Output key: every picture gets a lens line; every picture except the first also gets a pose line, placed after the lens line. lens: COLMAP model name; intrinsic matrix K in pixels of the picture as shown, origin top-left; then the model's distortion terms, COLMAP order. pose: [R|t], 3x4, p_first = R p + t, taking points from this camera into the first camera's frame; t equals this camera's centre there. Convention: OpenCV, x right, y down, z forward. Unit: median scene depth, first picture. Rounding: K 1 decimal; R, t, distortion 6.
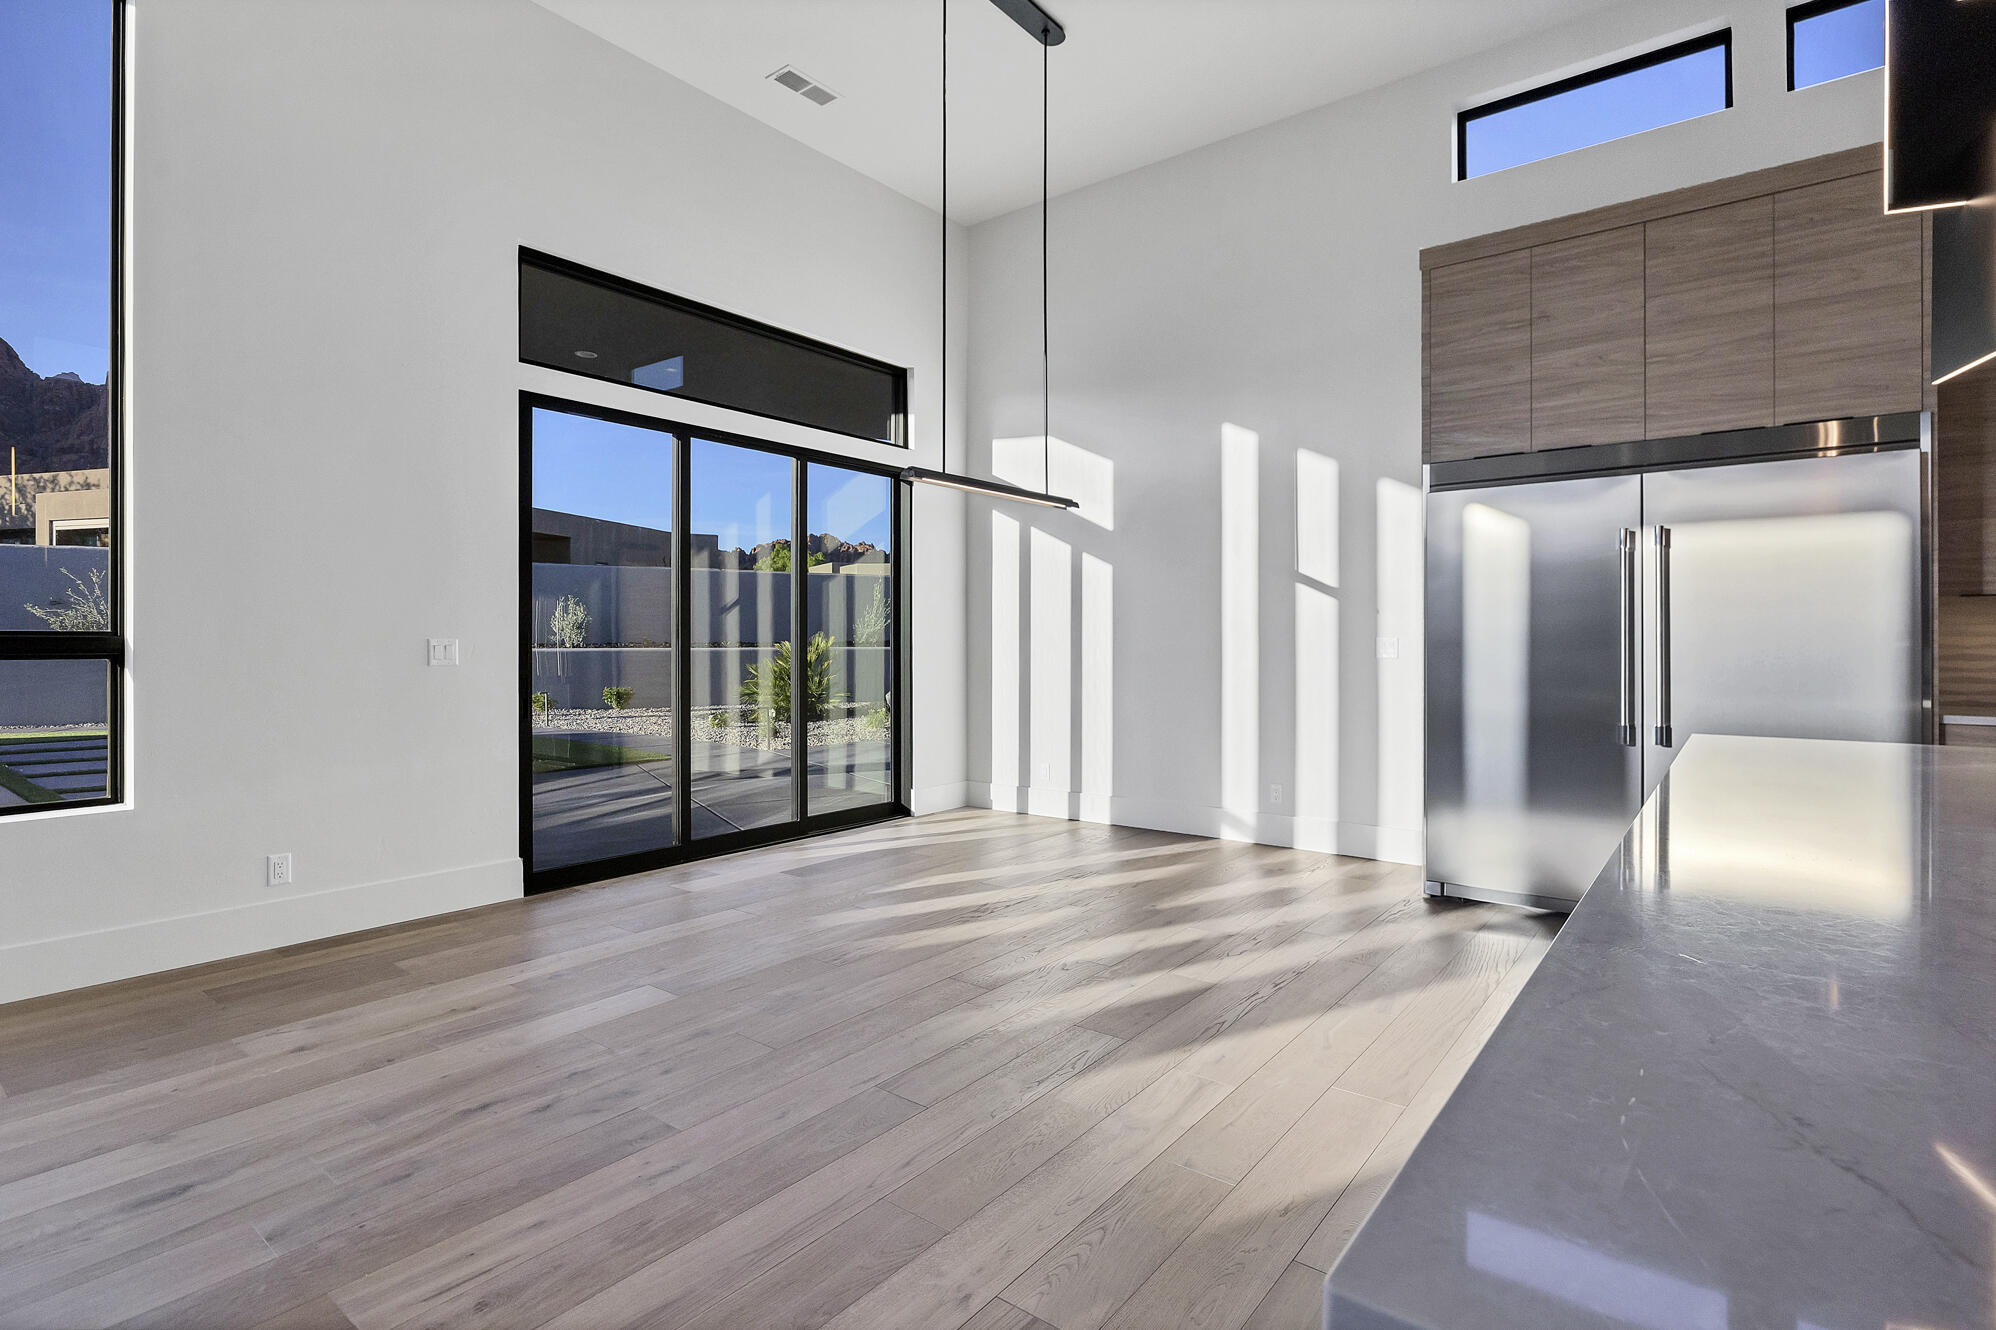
lens RADIAL K [[970.2, 0, 1000.7], [0, 970.2, 645.4], [0, 0, 1]] dist [-0.002977, -0.000795]
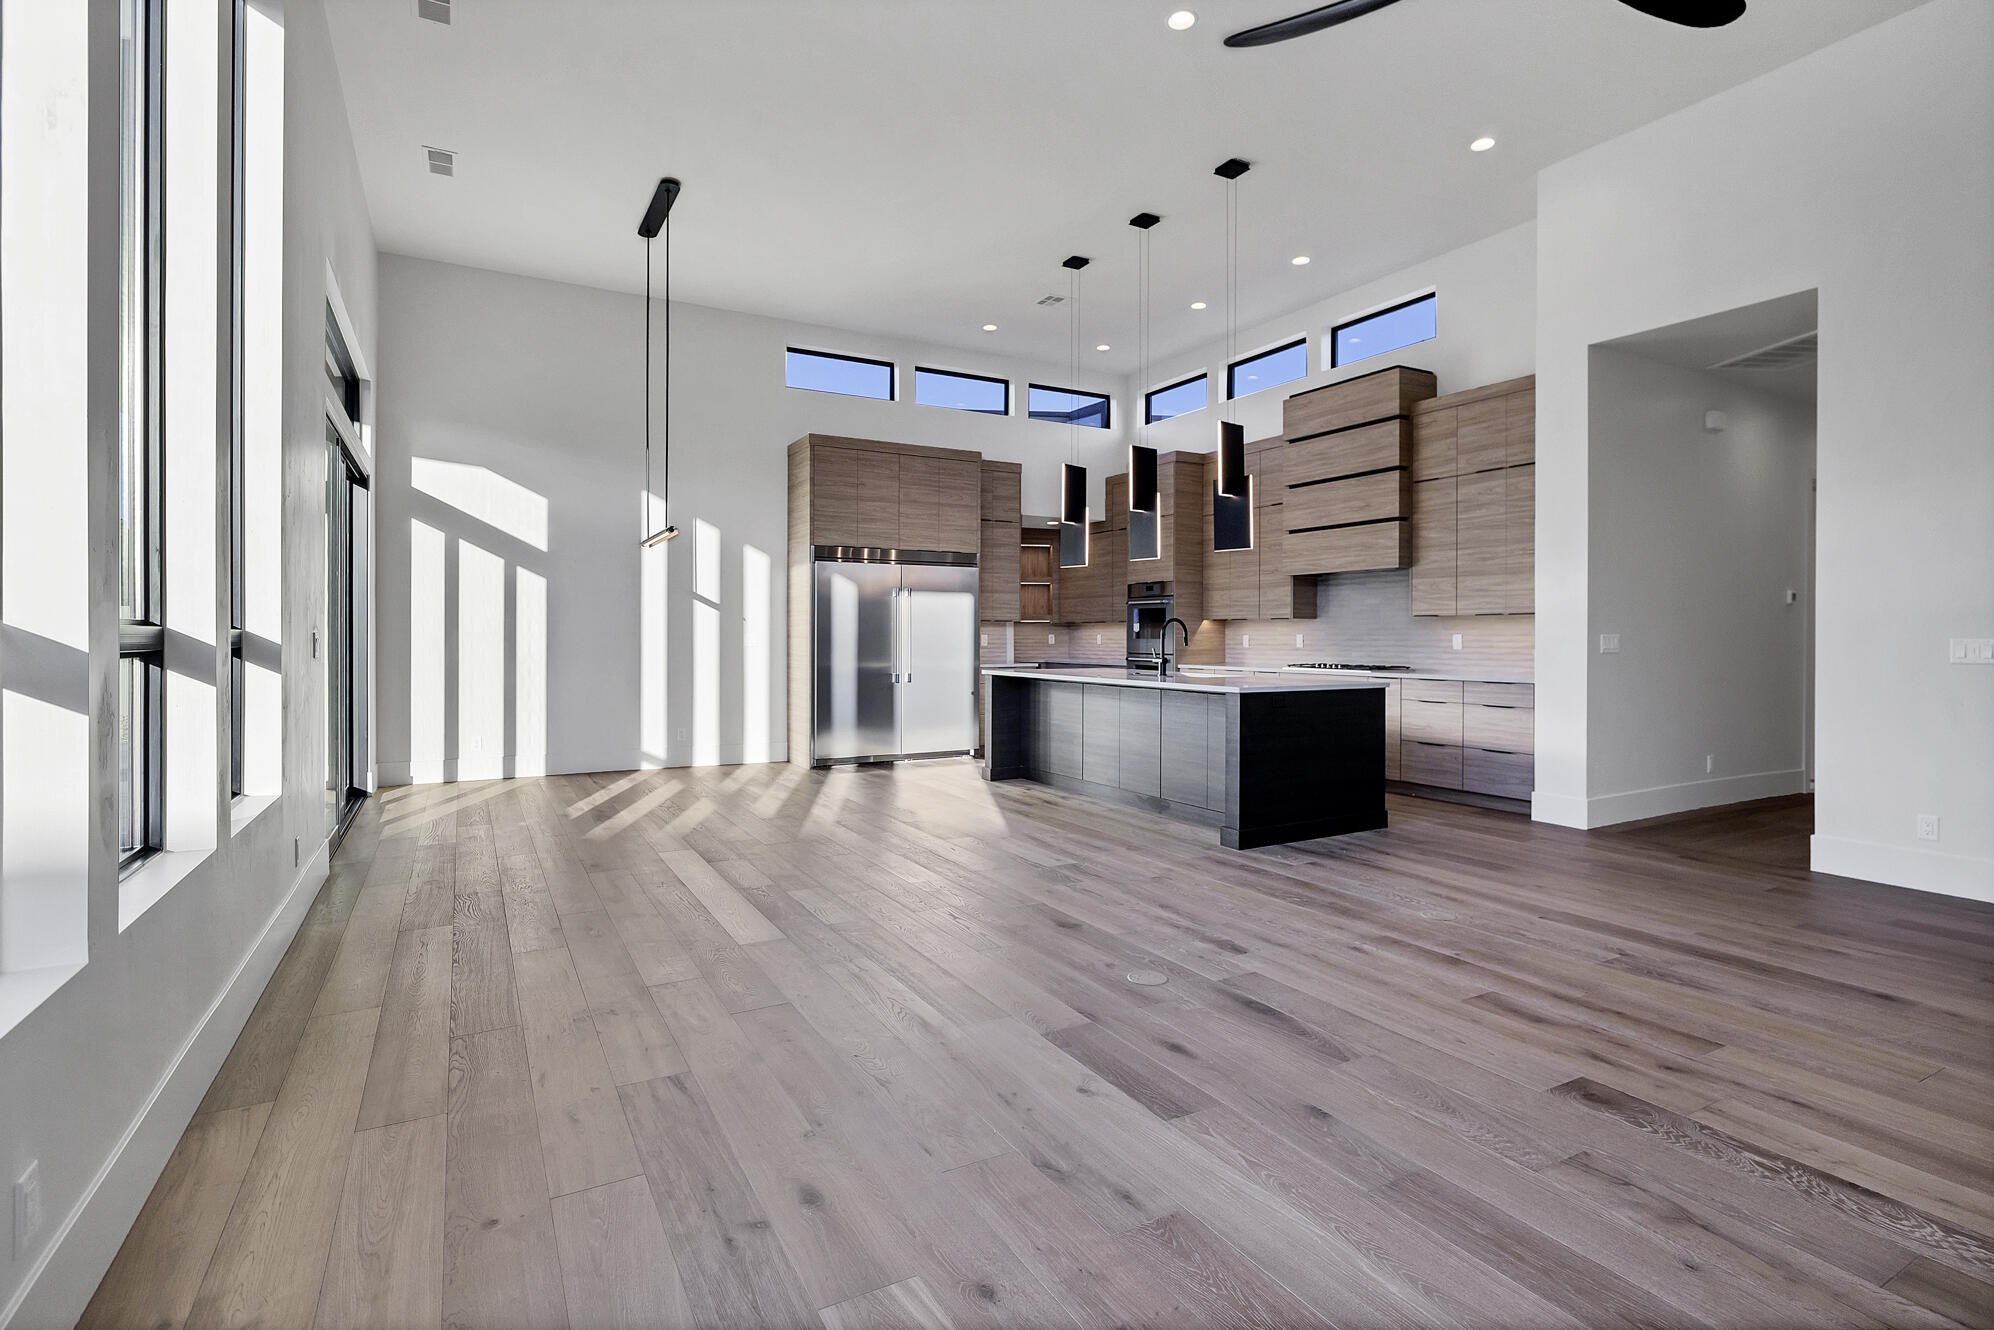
lens RADIAL K [[969.2, 0, 1041.0], [0, 969.2, 654.7], [0, 0, 1]] dist [-0.002977, -0.000795]
pose [[0.357270, -0.016053, 0.933863, -1.284399], [-0.000102, 0.999852, 0.017226, -0.002675], [-0.934001, -0.006249, 0.357215, -0.128894]]
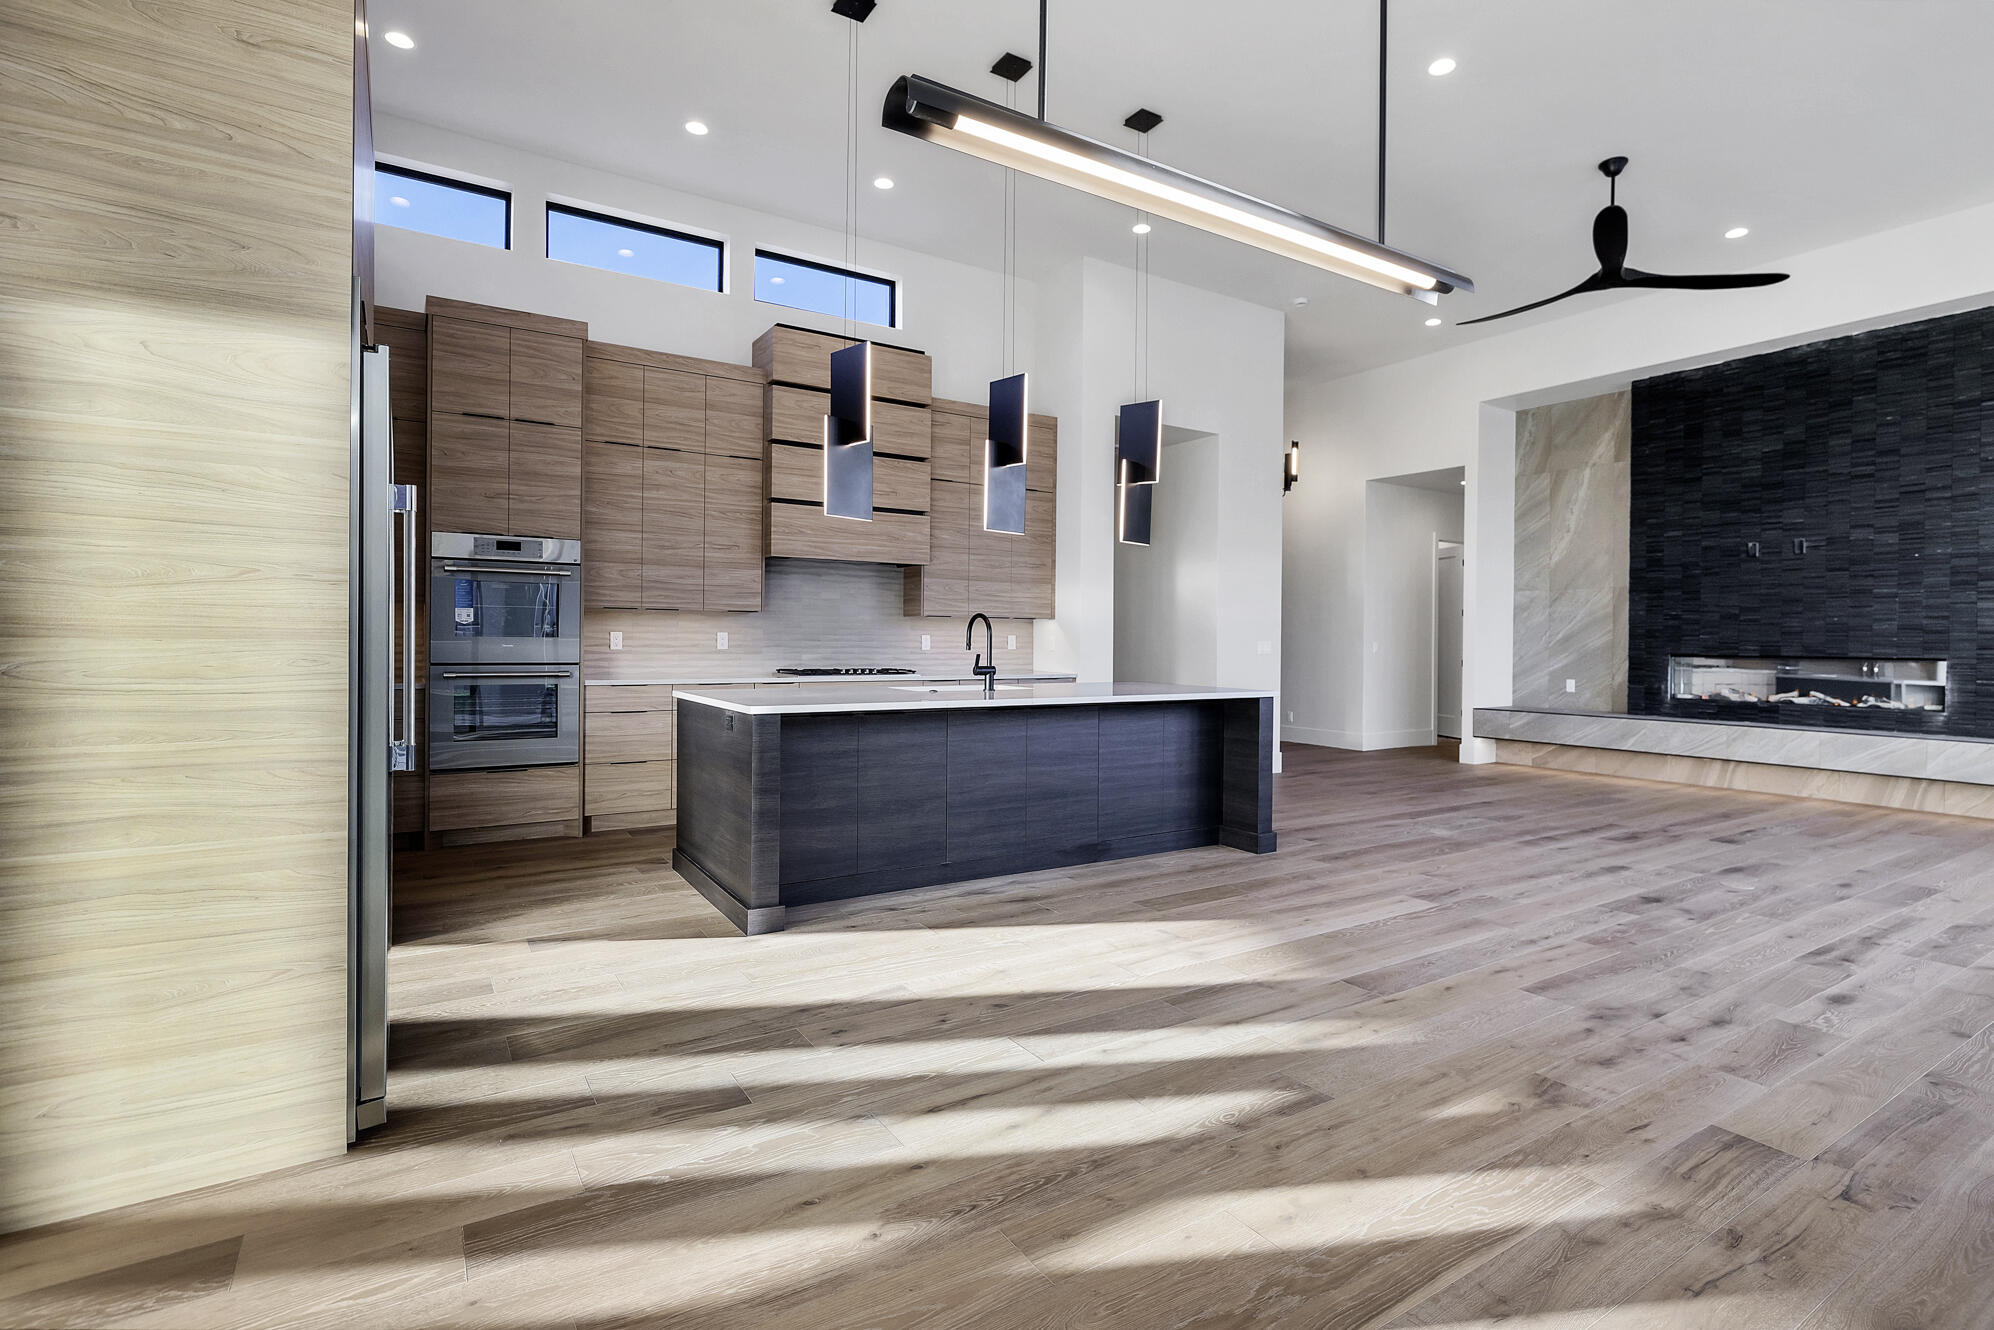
lens RADIAL K [[969.2, 0, 1025.0], [0, 969.2, 633.6], [0, 0, 1]] dist [-0.002977, -0.000795]
pose [[-0.948624, -0.006526, 0.316337, -0.050644], [-0.008716, 0.999947, -0.005506, -0.004729], [-0.316285, -0.007980, -0.948631, 1.484925]]
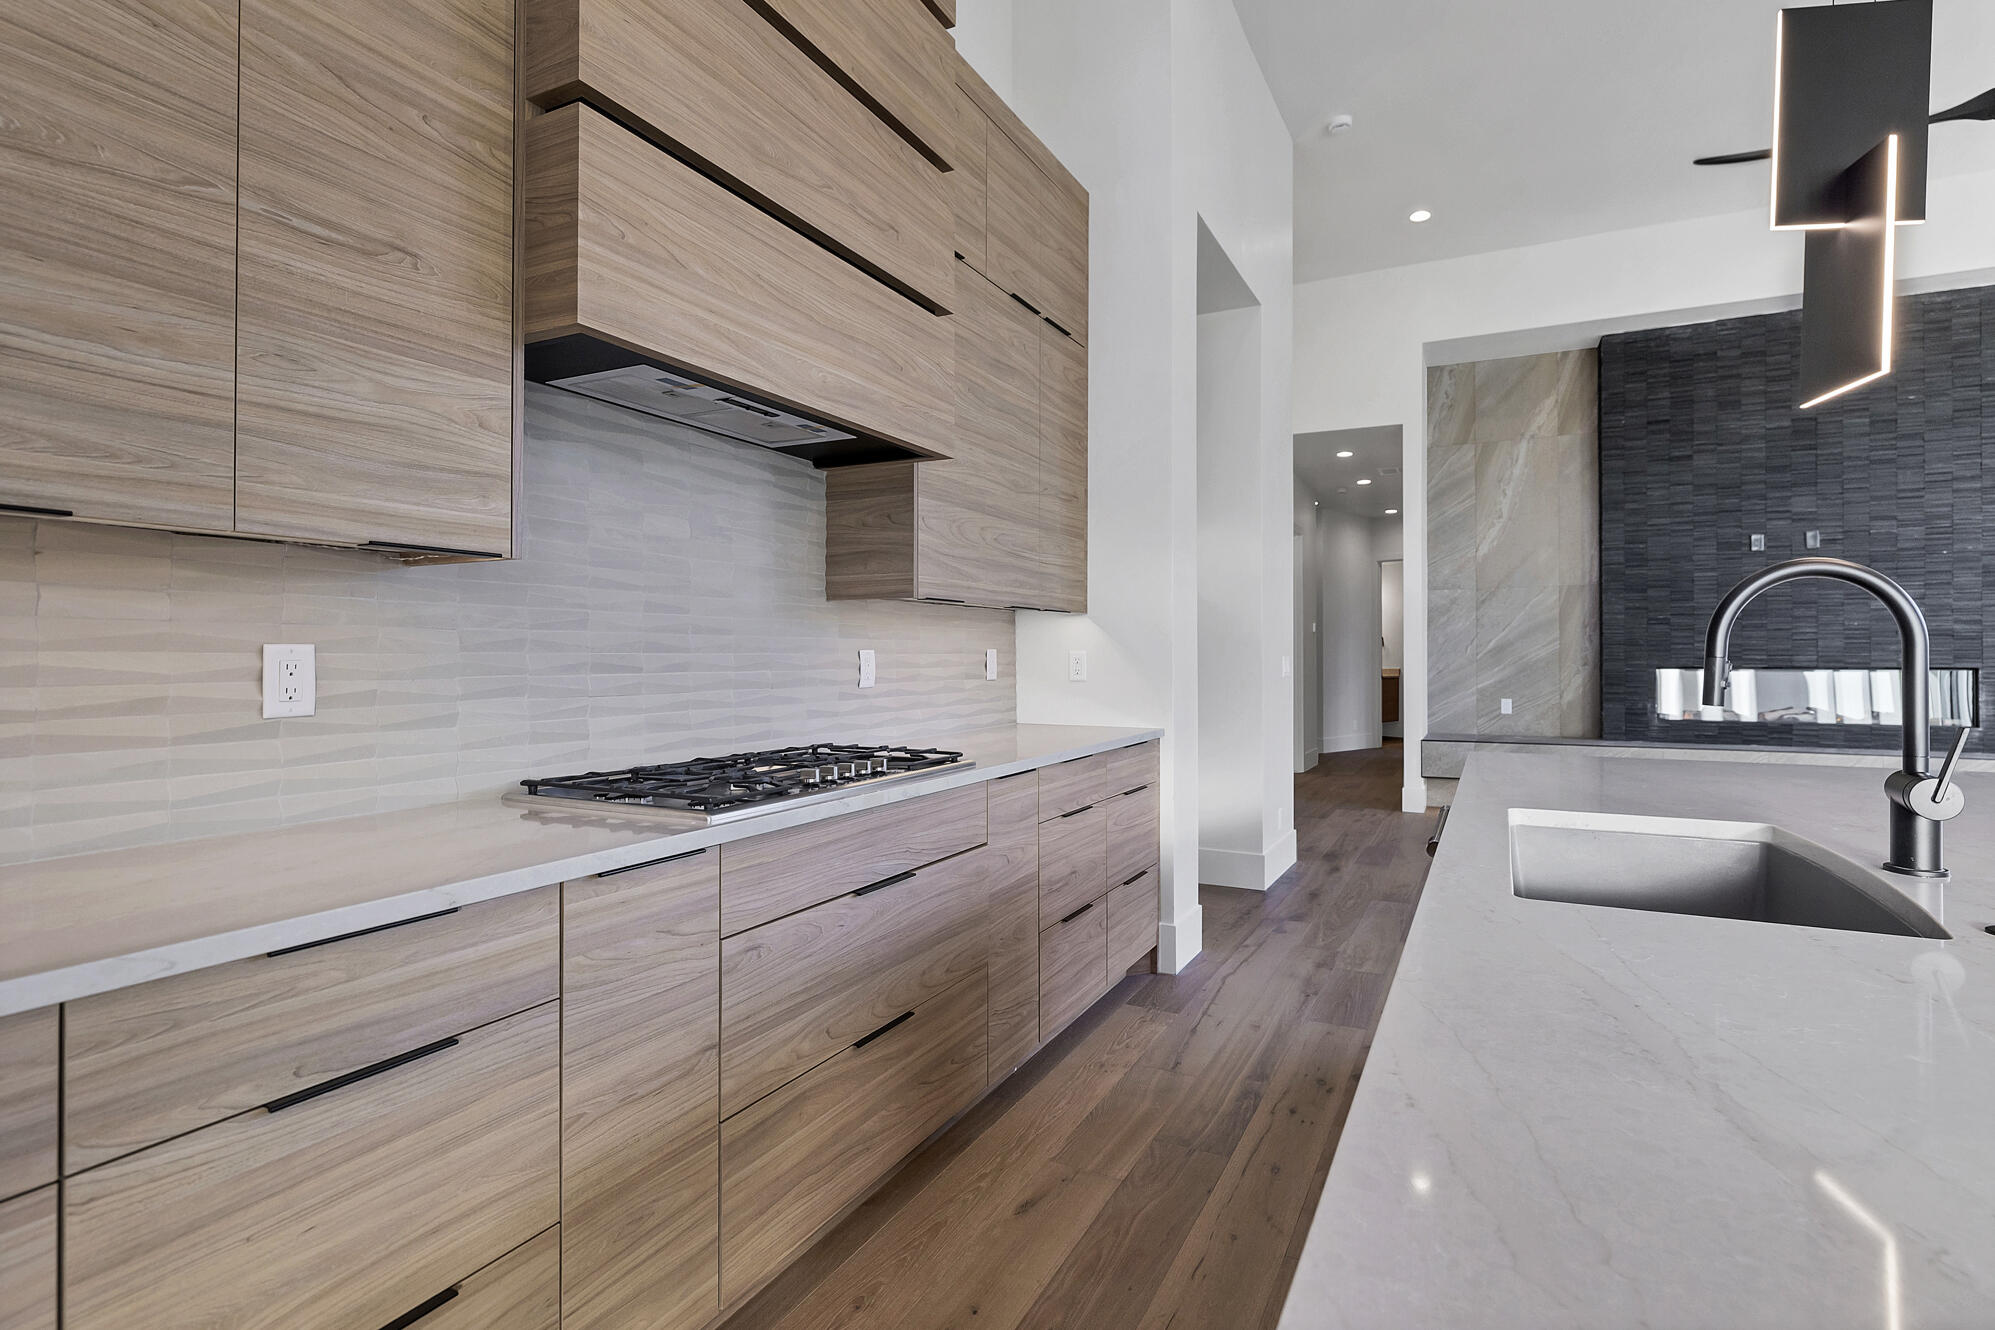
lens RADIAL K [[969.7, 0, 1041.0], [0, 969.7, 646.0], [0, 0, 1]] dist [-0.002977, -0.000795]
pose [[-0.978014, -0.000842, -0.208536, 0.736690], [0.000833, 0.999968, -0.007942, -0.006716], [0.208536, -0.007941, -0.977983, 0.533928]]
